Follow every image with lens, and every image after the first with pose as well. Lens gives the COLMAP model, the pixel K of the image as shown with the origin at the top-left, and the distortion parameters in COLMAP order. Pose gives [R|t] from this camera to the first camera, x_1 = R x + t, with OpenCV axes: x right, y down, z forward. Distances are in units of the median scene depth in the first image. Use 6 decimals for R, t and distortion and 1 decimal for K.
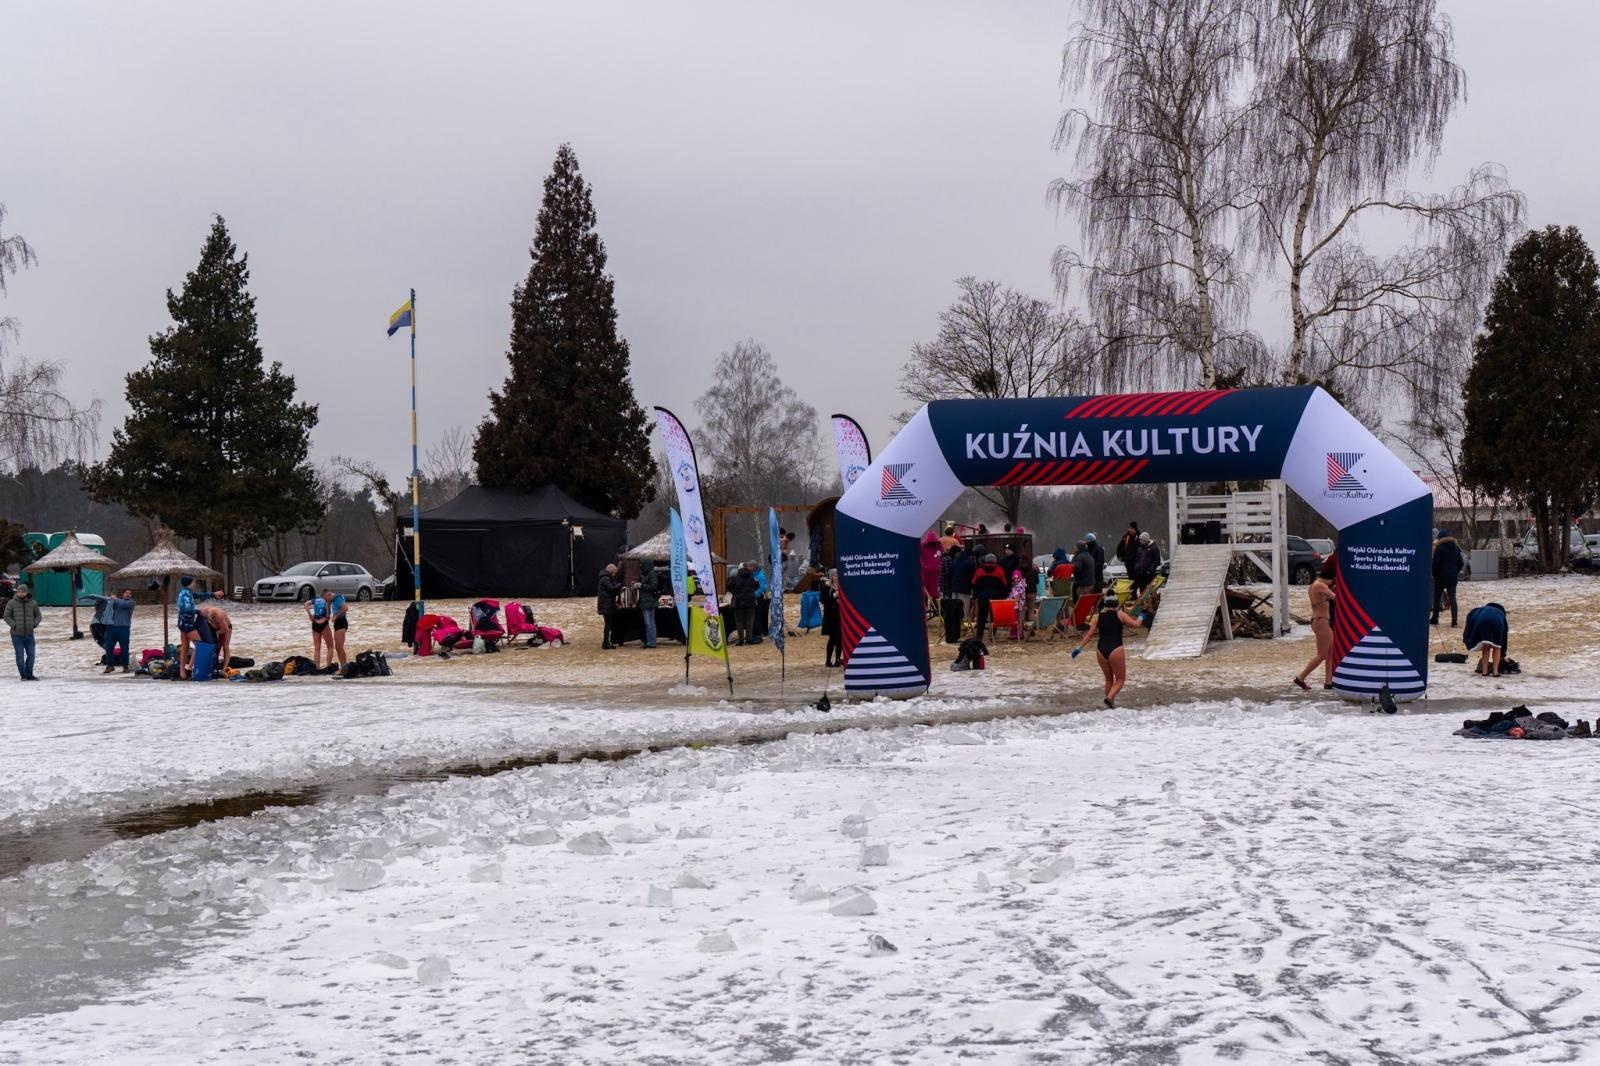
lens RADIAL K [[2125.5, 0, 838.7], [0, 2125.5, 523.2], [0, 0, 1]] dist [0.032070, 0.000000]
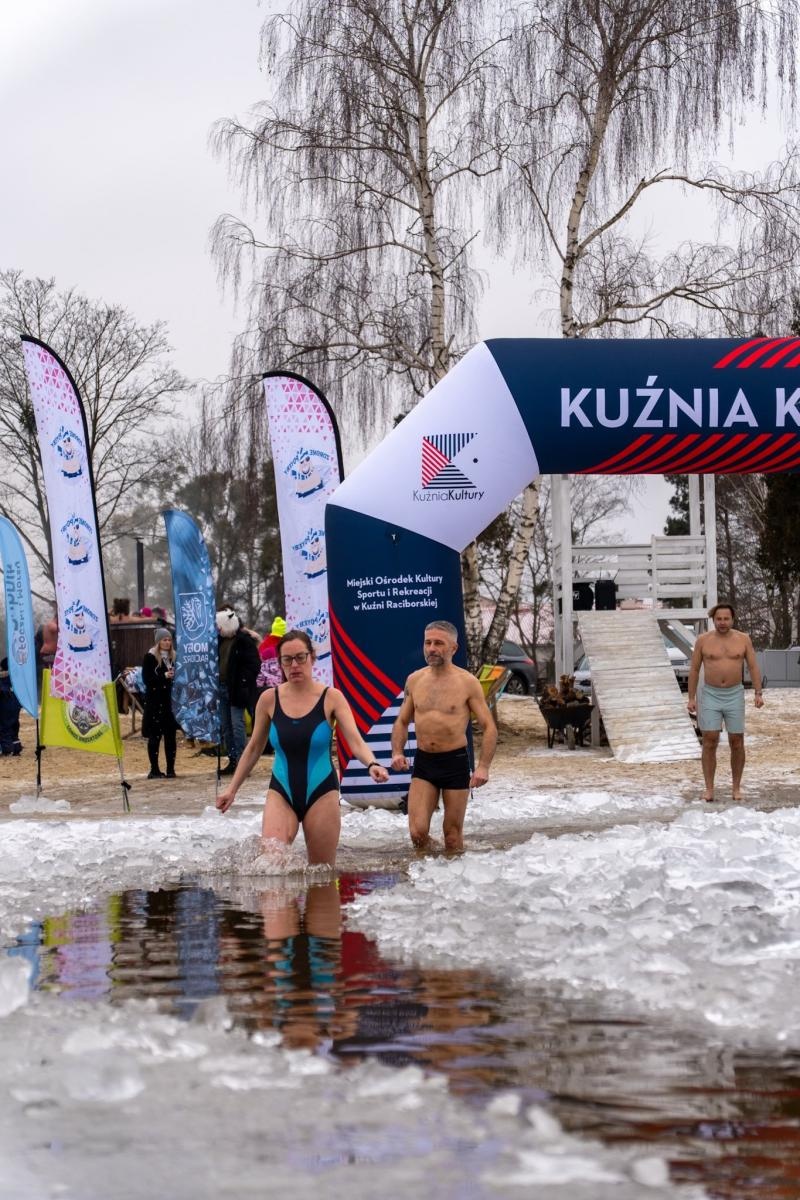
lens RADIAL K [[2715.6, 0, 375.7], [0, 2715.6, 580.7], [0, 0, 1]] dist [0.105677, 0.000000]
pose [[0.943434, 0.019585, 0.330983, -0.180660], [-0.006133, 0.999114, -0.041639, 0.034703], [-0.331505, 0.037253, 0.942718, 0.172089]]
